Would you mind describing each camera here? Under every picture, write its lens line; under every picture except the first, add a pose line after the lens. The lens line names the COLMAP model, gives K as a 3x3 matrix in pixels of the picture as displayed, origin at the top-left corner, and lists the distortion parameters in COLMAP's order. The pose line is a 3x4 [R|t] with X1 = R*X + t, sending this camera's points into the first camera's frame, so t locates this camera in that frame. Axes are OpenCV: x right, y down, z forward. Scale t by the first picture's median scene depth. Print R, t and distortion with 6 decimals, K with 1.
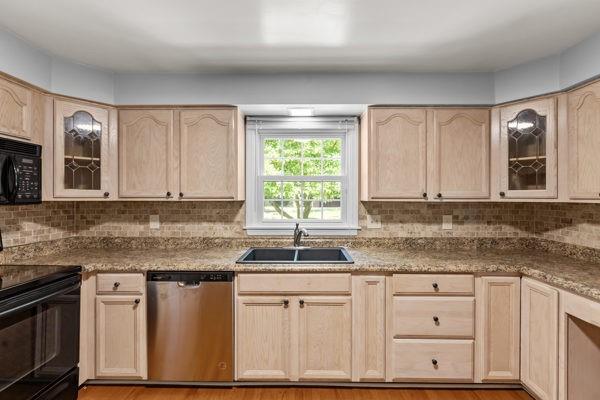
lens RADIAL K [[266.9, 0, 300.9], [0, 266.9, 195.8], [0, 0, 1]] dist [-0.000505, 0.000214]
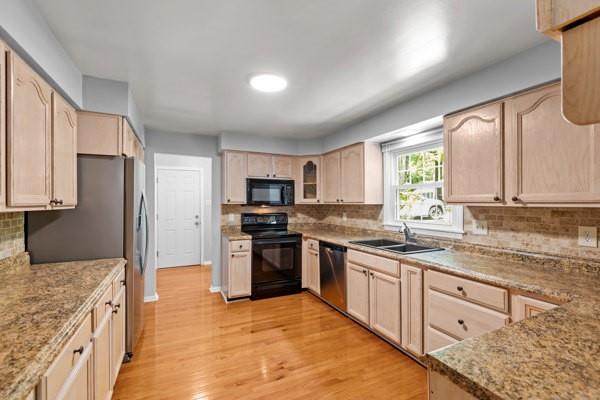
lens RADIAL K [[266.9, 0, 297.9], [0, 266.9, 202.4], [0, 0, 1]] dist [-0.000505, 0.000214]
pose [[0.440186, -0.002353, -0.897903, 0.878598], [0.006908, 0.999976, 0.000766, 0.003006], [0.897880, -0.006540, 0.440192, 0.002590]]
